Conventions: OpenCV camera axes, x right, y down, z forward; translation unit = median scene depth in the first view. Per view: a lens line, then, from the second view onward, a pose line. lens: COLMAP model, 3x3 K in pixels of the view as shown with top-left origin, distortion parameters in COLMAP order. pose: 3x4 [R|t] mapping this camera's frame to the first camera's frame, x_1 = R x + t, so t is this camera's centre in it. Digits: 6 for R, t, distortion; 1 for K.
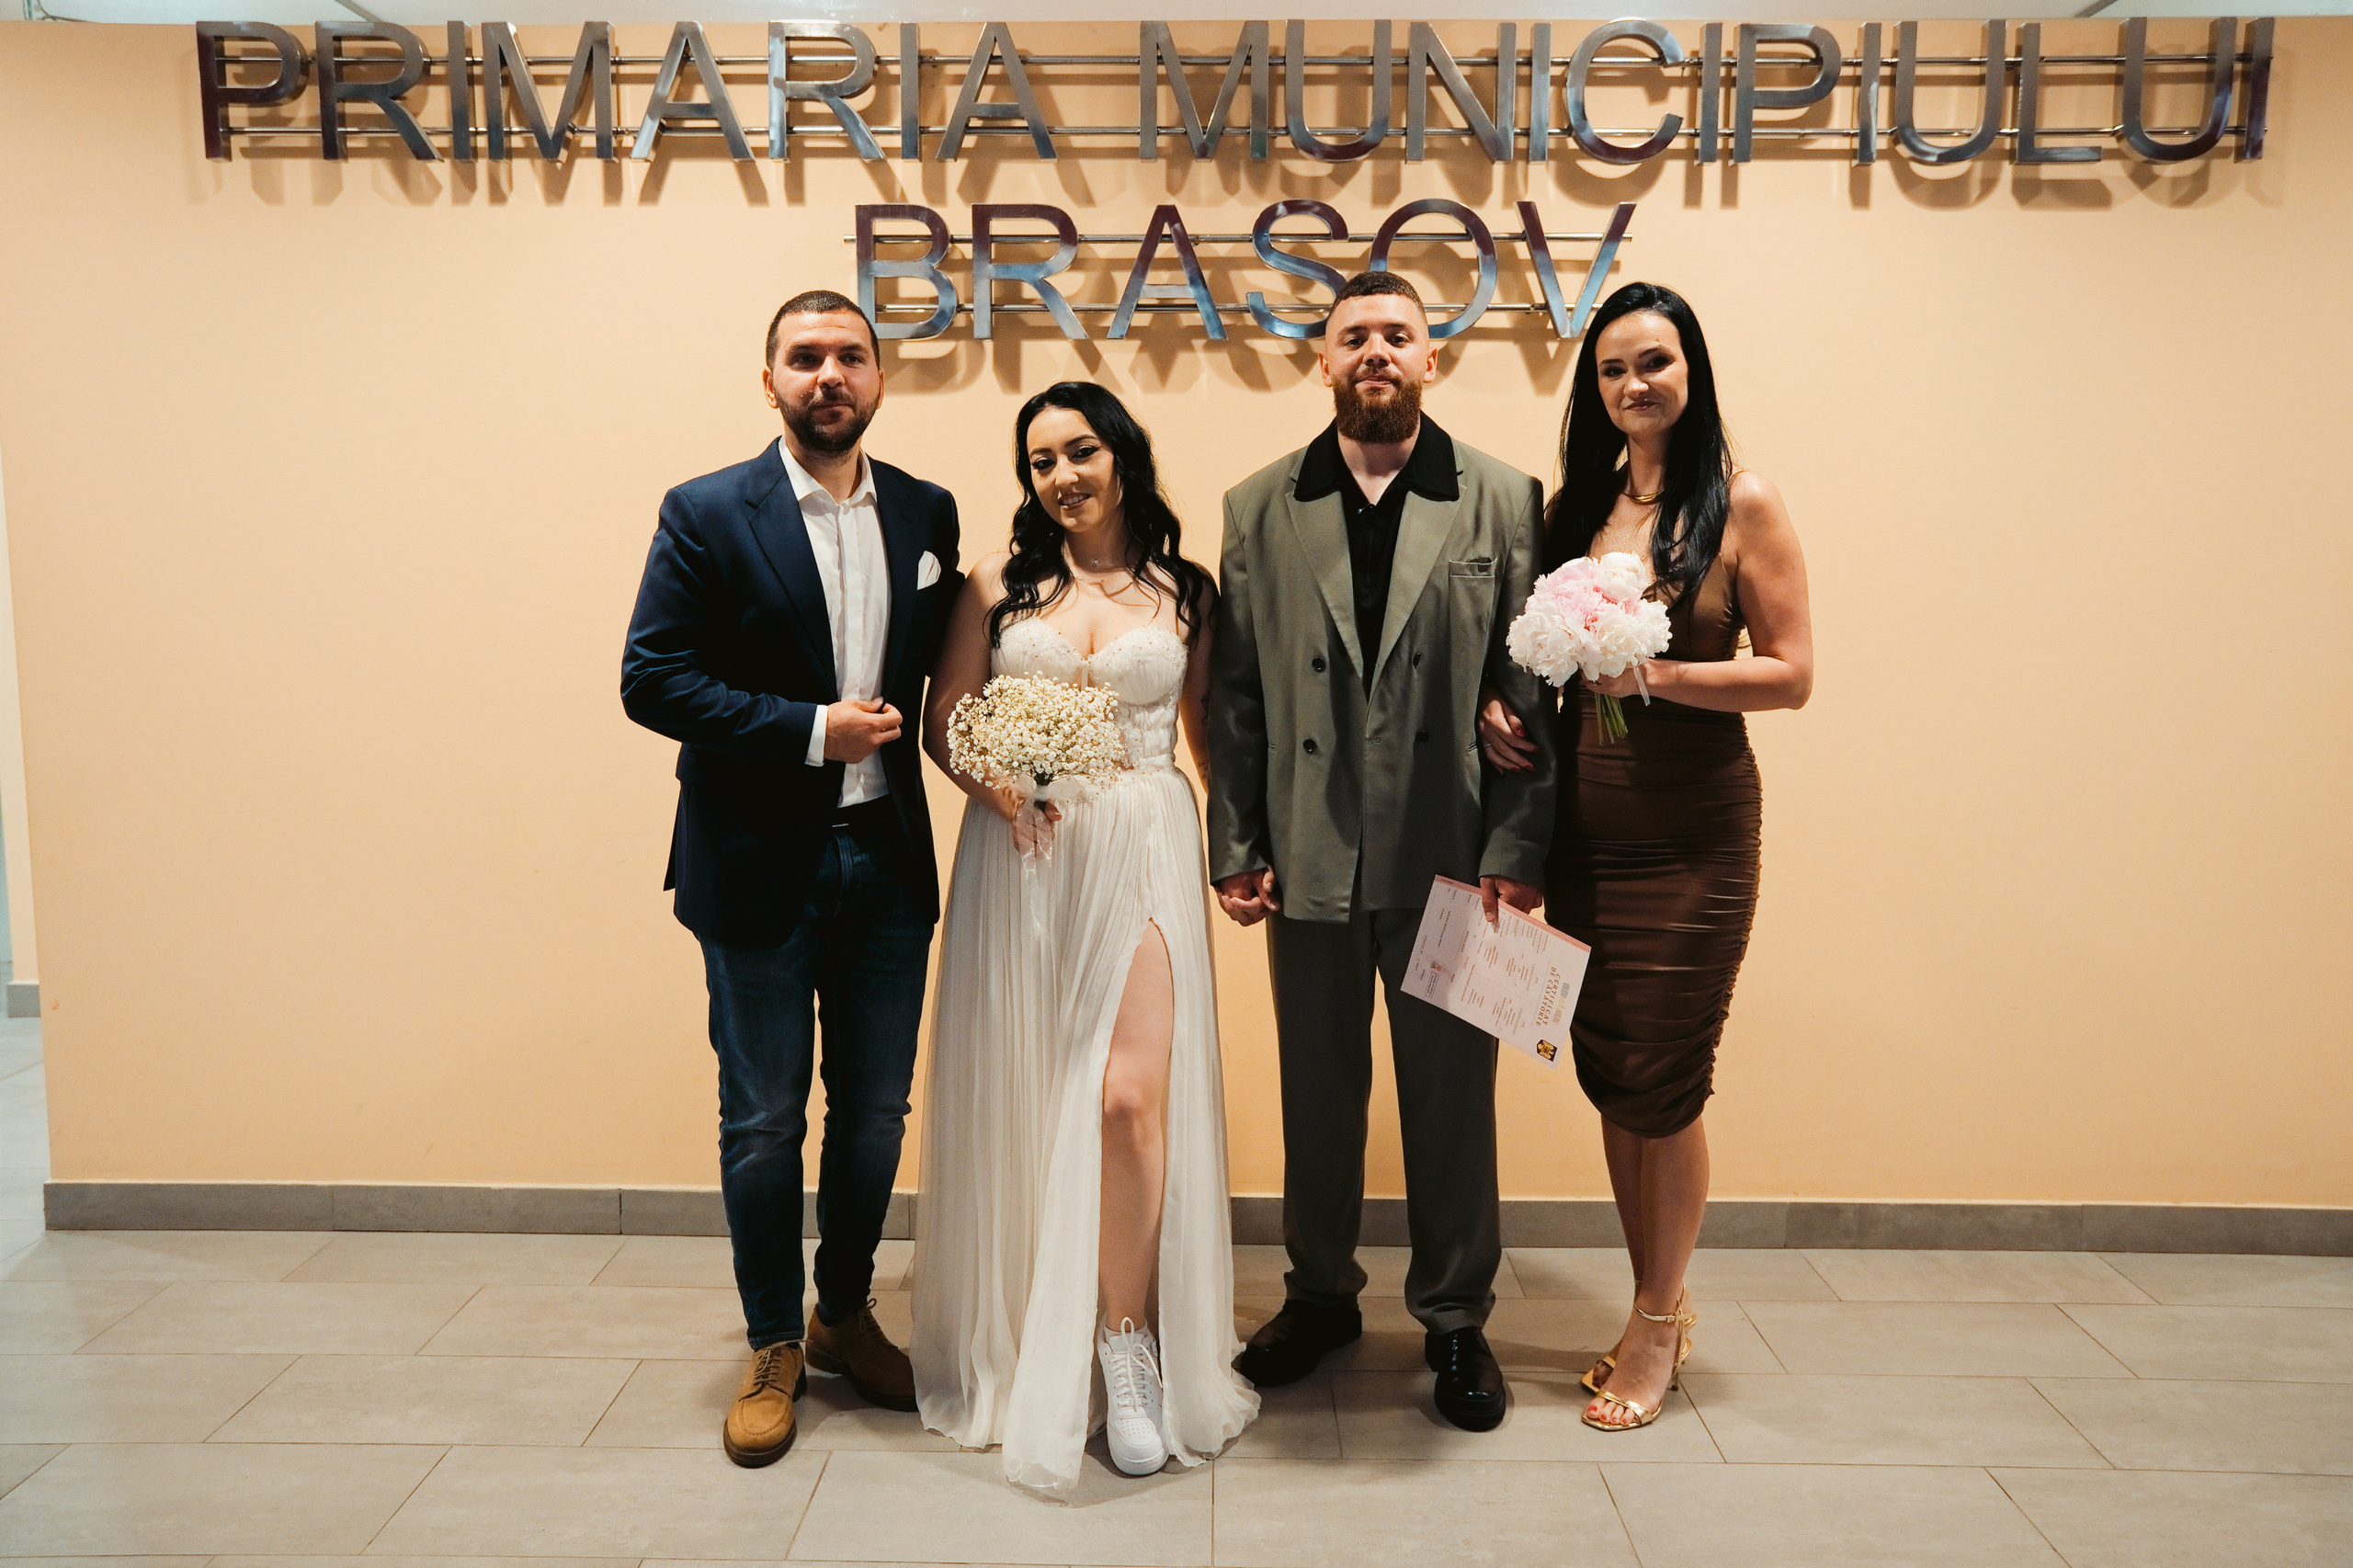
lens RADIAL K [[1658.3, 0, 1156.7], [0, 1658.3, 778.3], [0, 0, 1]] dist [-0.038336, 0.072403]
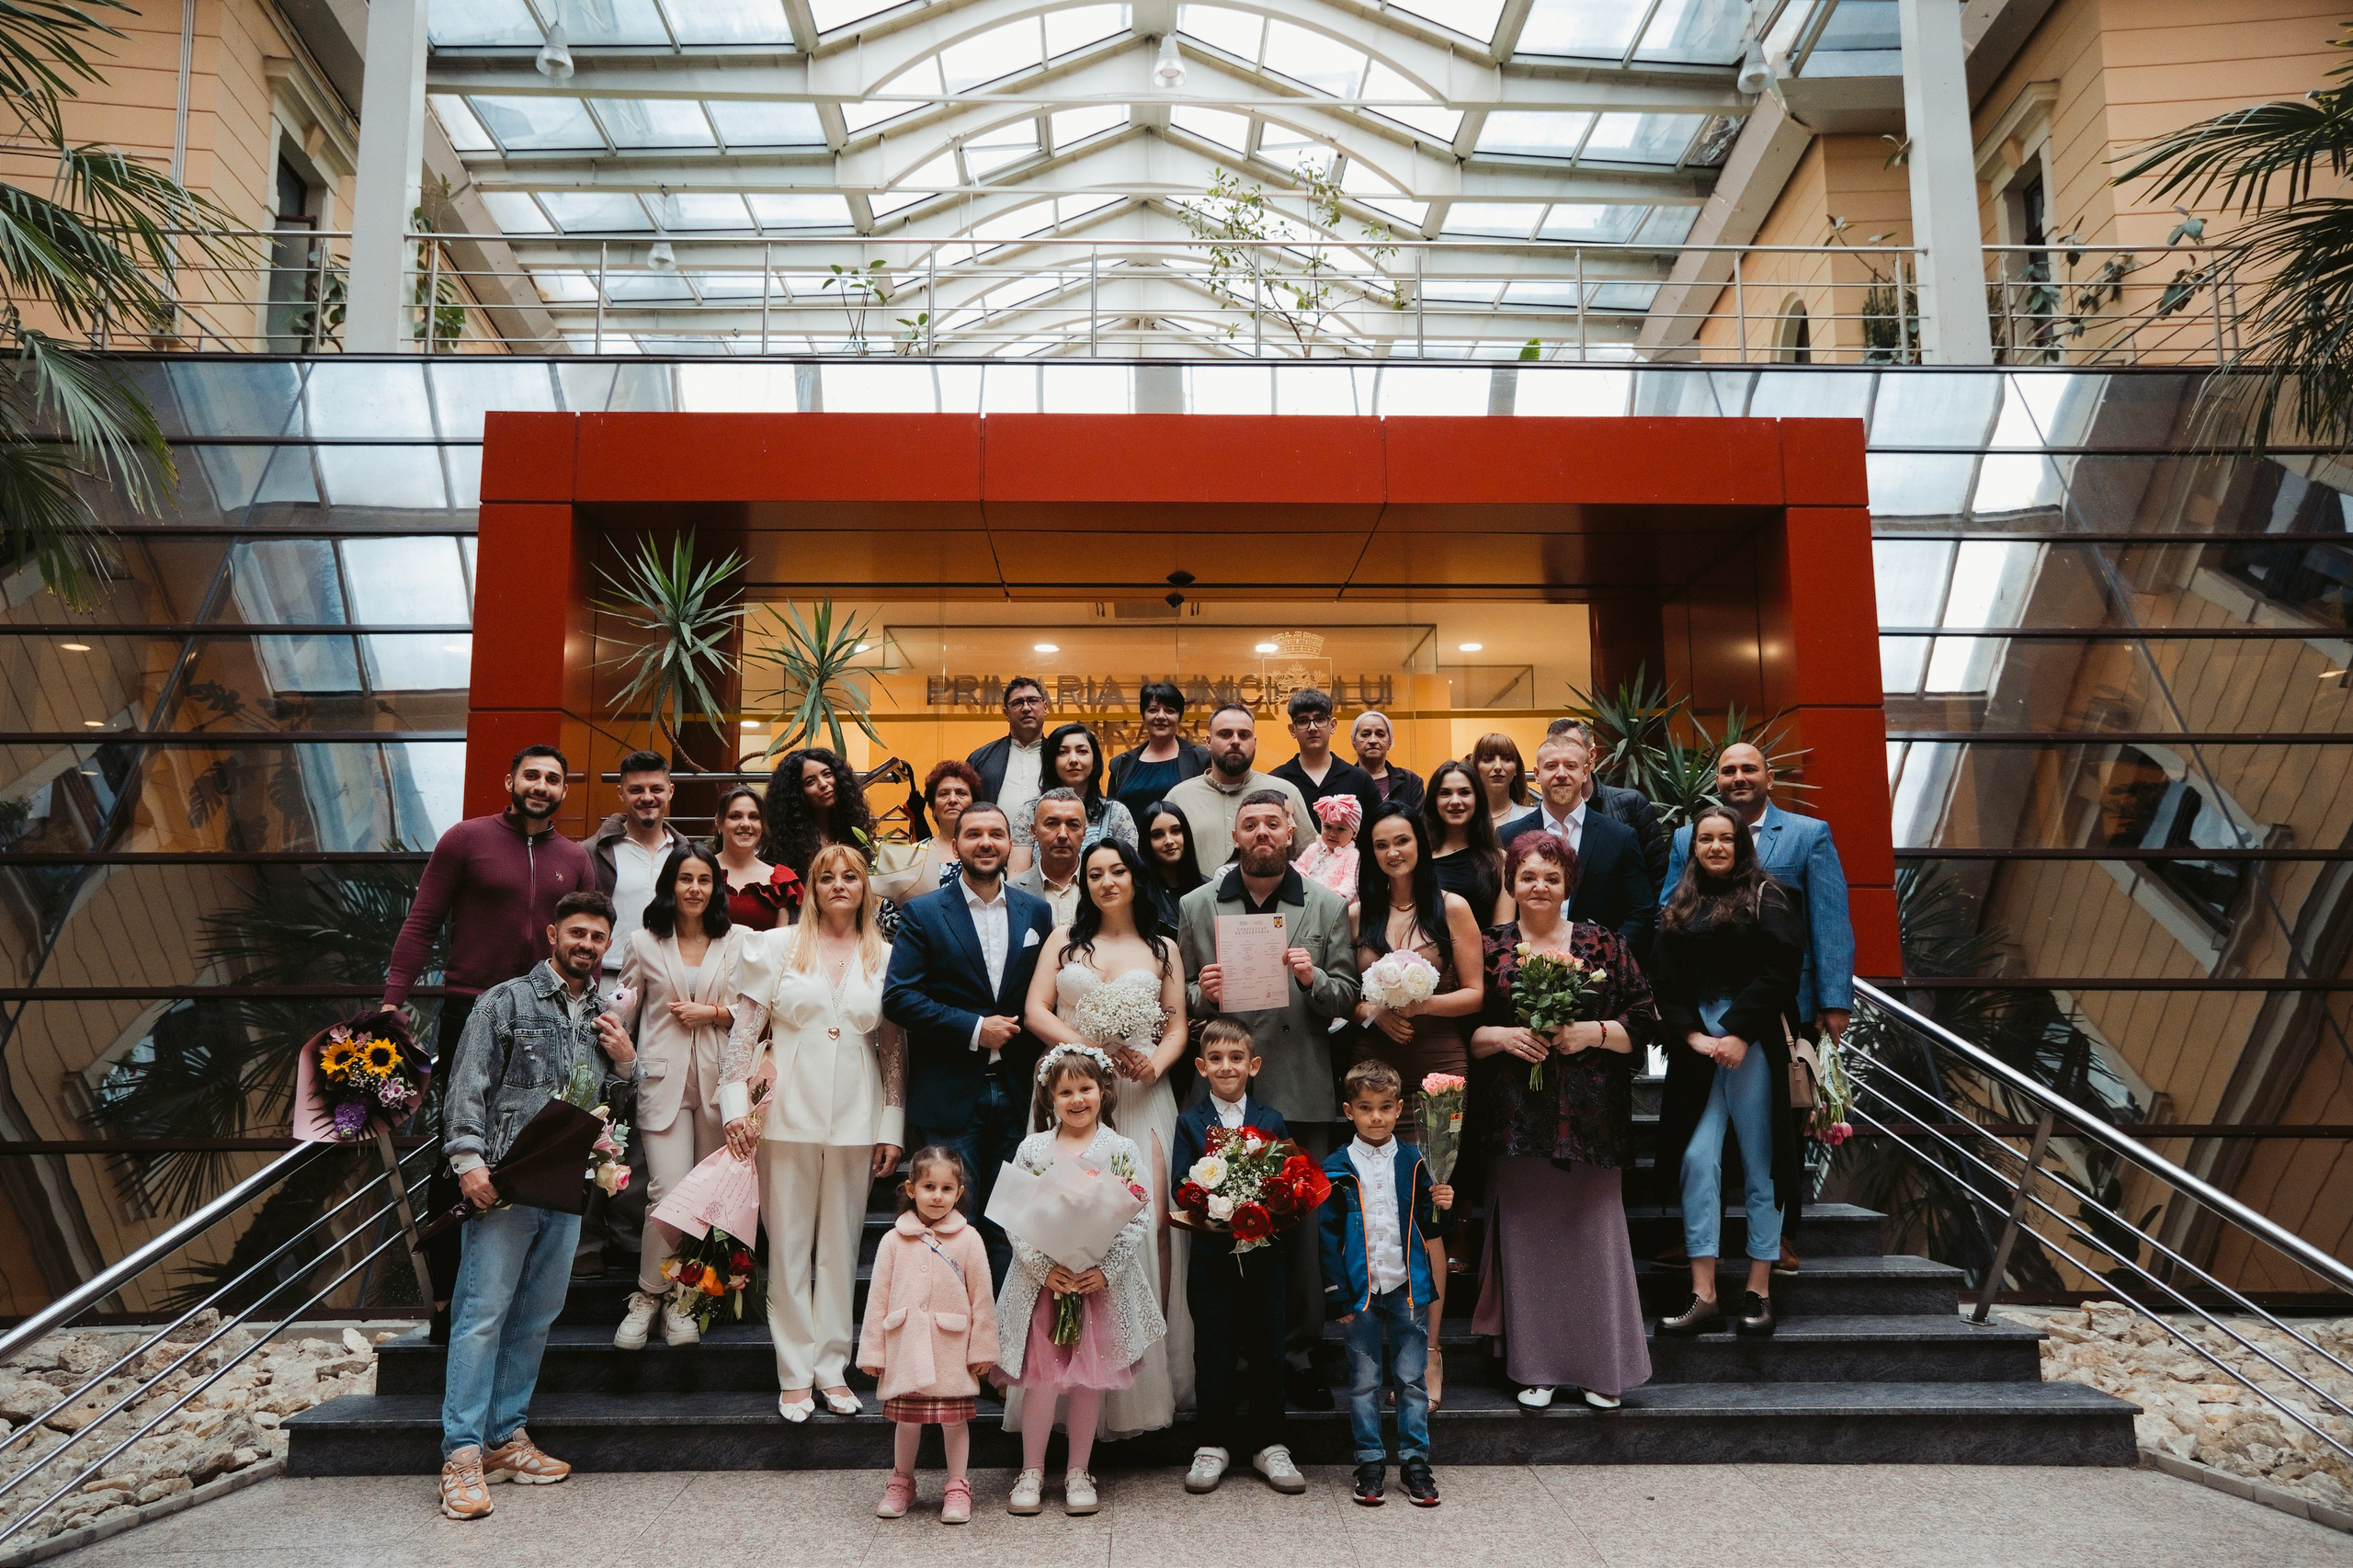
lens RADIAL K [[1658.3, 0, 1156.7], [0, 1658.3, 778.3], [0, 0, 1]] dist [-0.038336, 0.072403]
pose [[1.000000, 0.000296, 0.000927, 0.008284], [0.000069, 0.928542, -0.371228, 0.432698], [-0.000970, 0.371228, 0.928541, -0.903481]]
